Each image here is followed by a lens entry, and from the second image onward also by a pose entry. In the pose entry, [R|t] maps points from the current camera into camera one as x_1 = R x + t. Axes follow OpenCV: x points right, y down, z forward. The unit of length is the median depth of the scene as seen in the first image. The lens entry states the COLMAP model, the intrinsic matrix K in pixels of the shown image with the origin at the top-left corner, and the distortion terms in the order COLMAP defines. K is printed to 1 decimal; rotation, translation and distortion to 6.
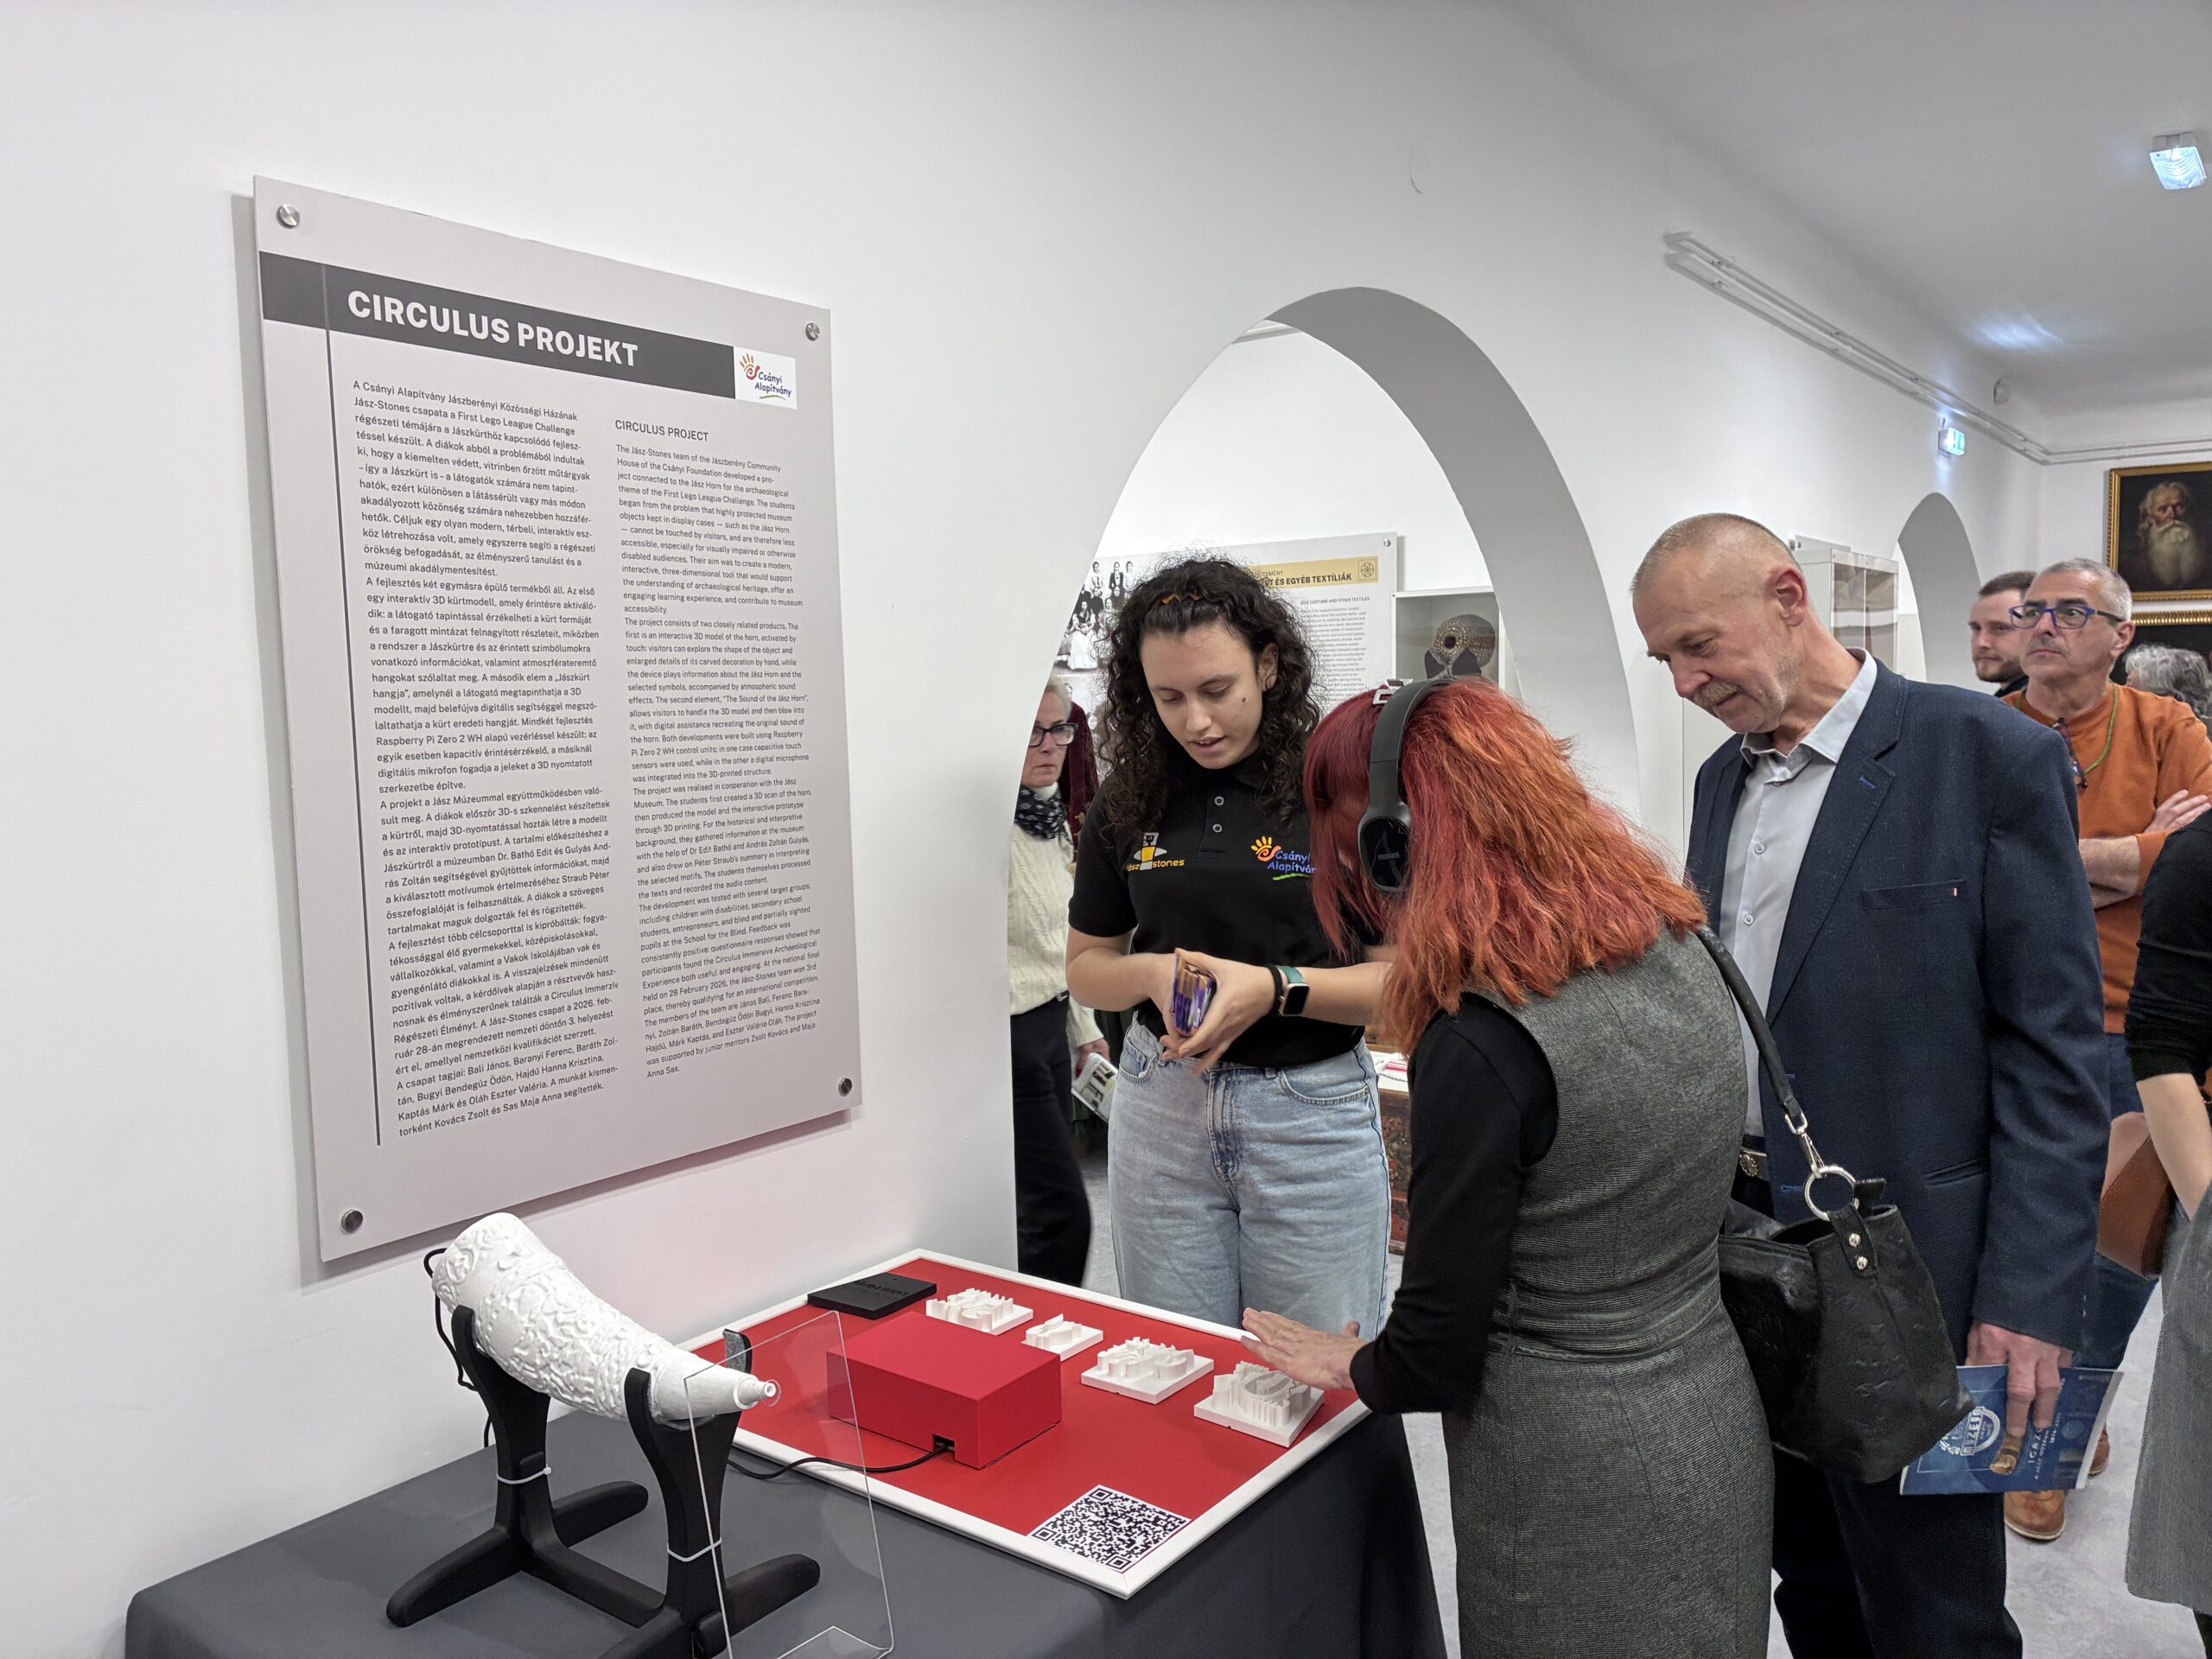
lens RADIAL K [[1654.6, 0, 1106.0], [0, 1654.6, 829.5], [0, 0, 1]] dist [0.000897, 0.016118]
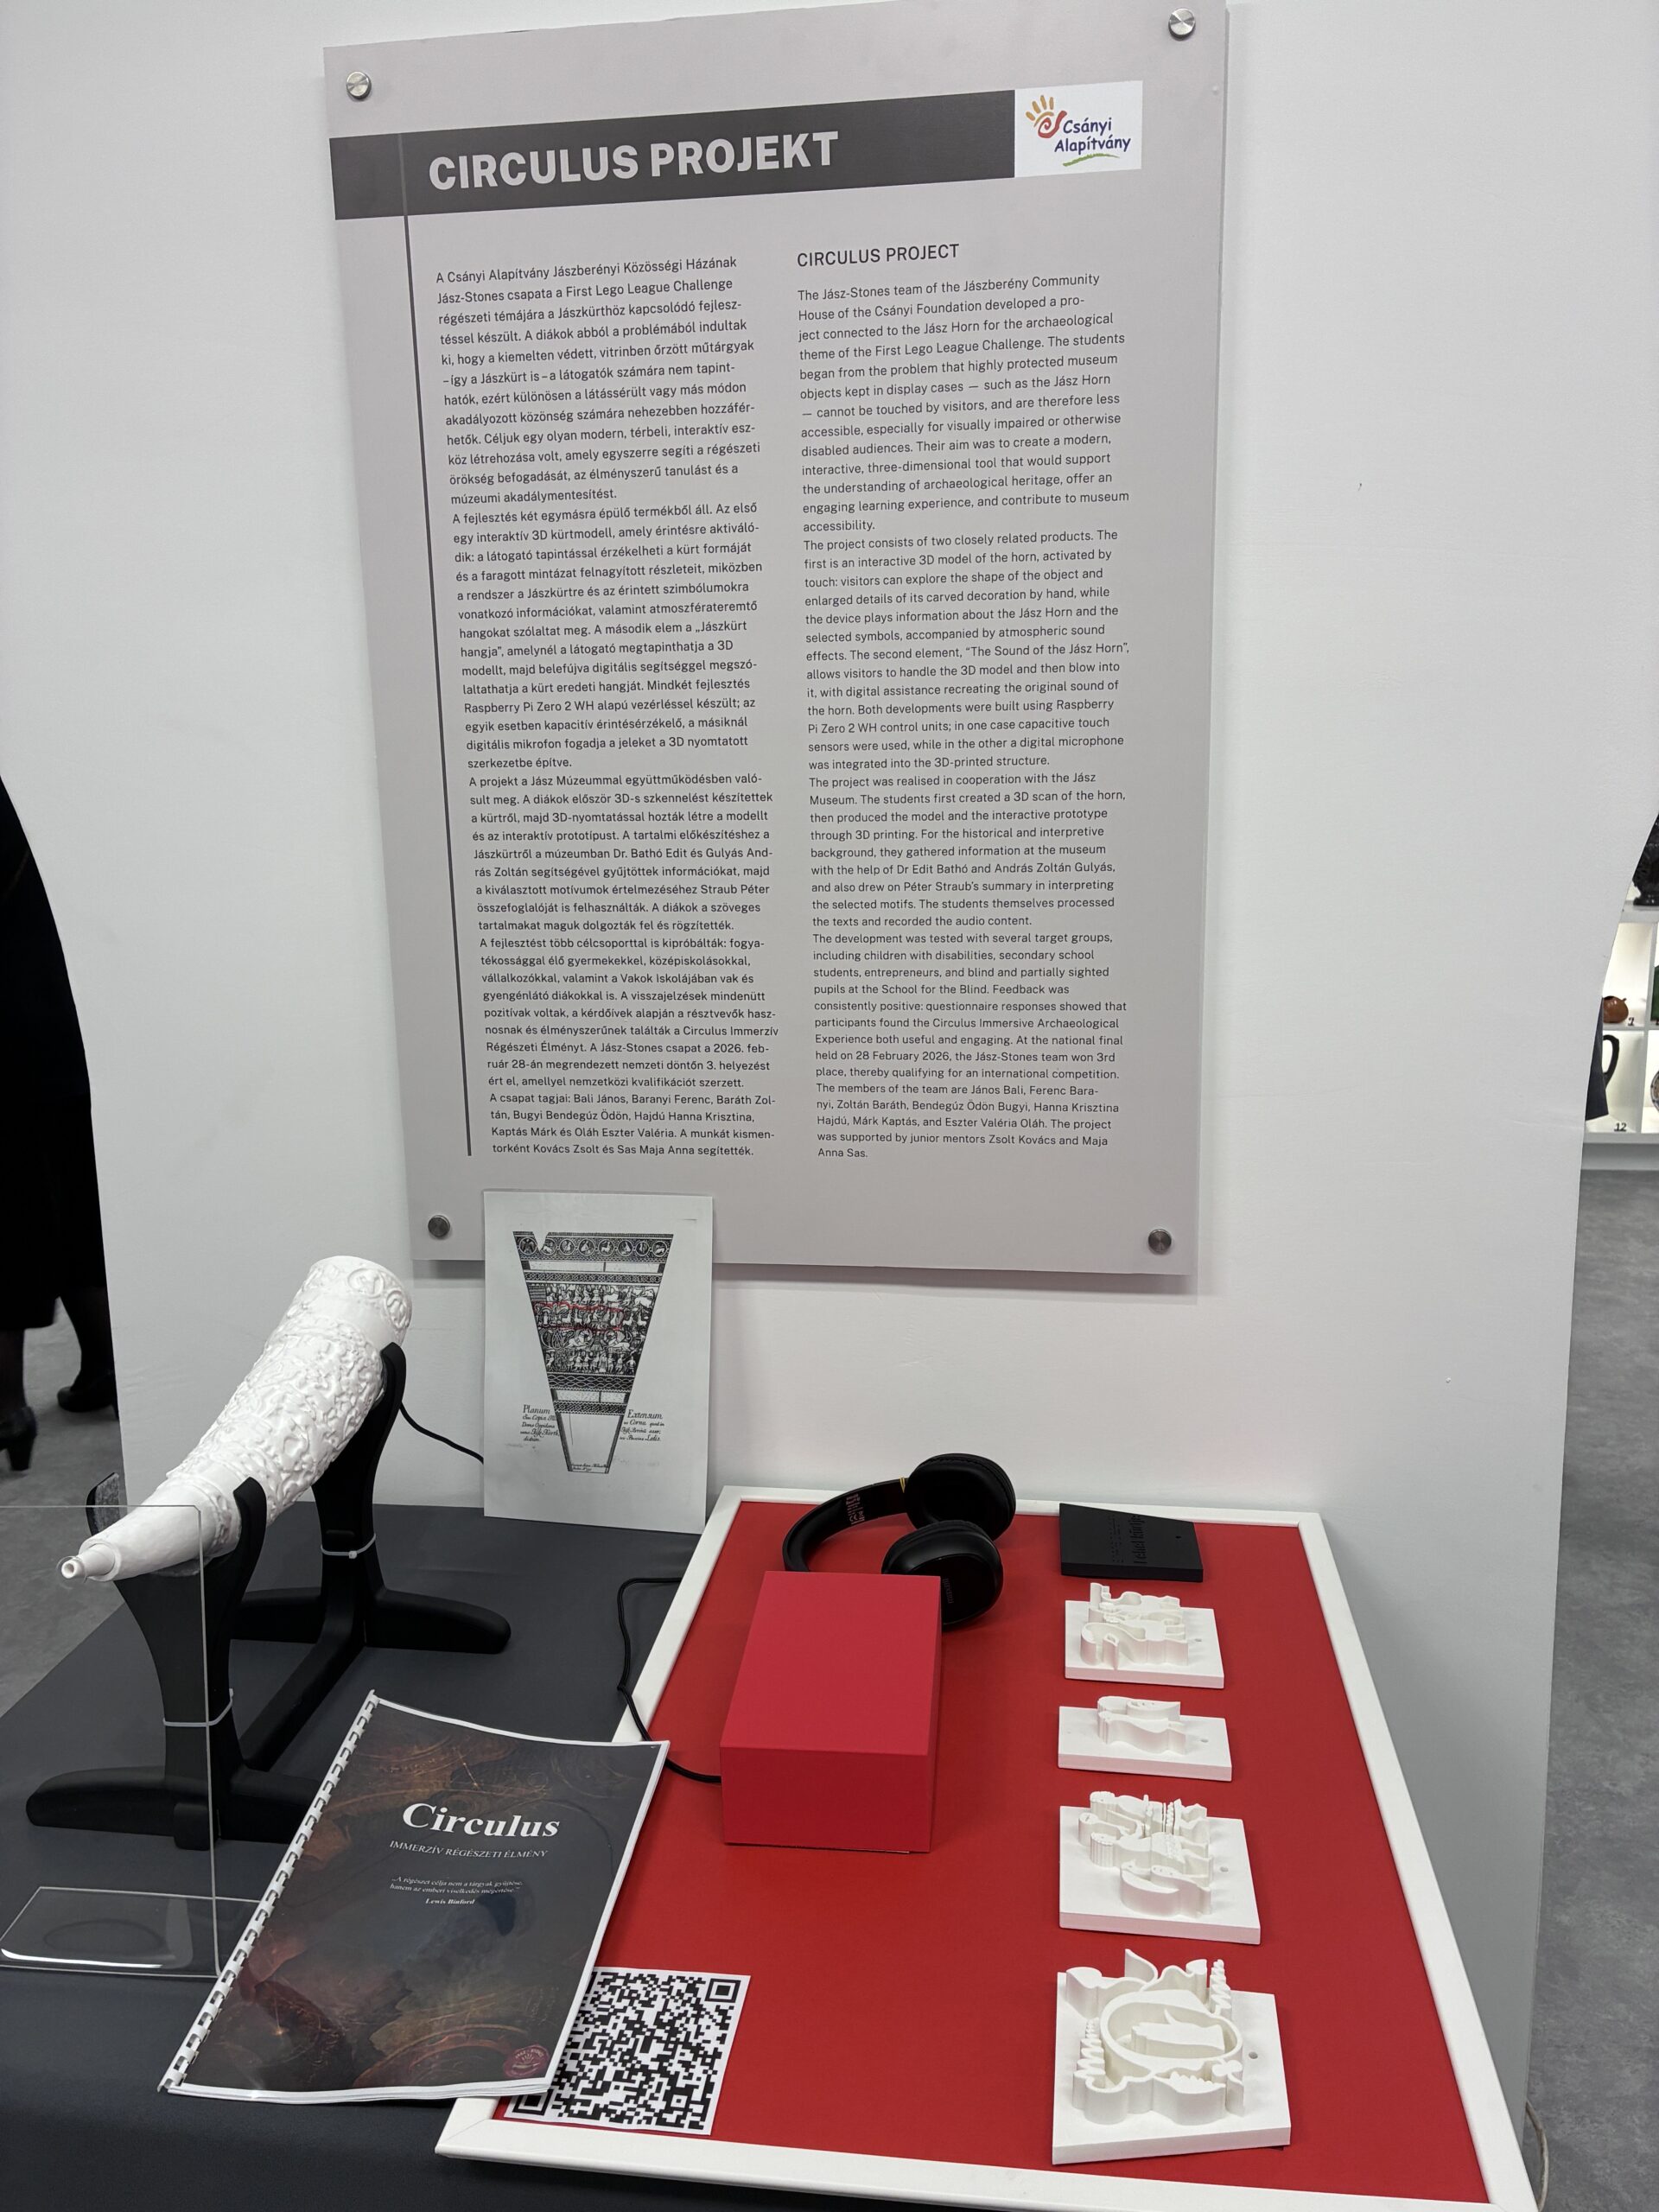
lens RADIAL K [[1654.6, 0, 829.5], [0, 1654.6, 1106.0], [0, 0, 1]] dist [0.000897, 0.016118]
pose [[0.491858, 0.192856, -0.849048, 0.412611], [-0.061782, 0.980433, 0.186909, -0.020770], [0.868481, -0.039477, 0.494148, 0.672916]]
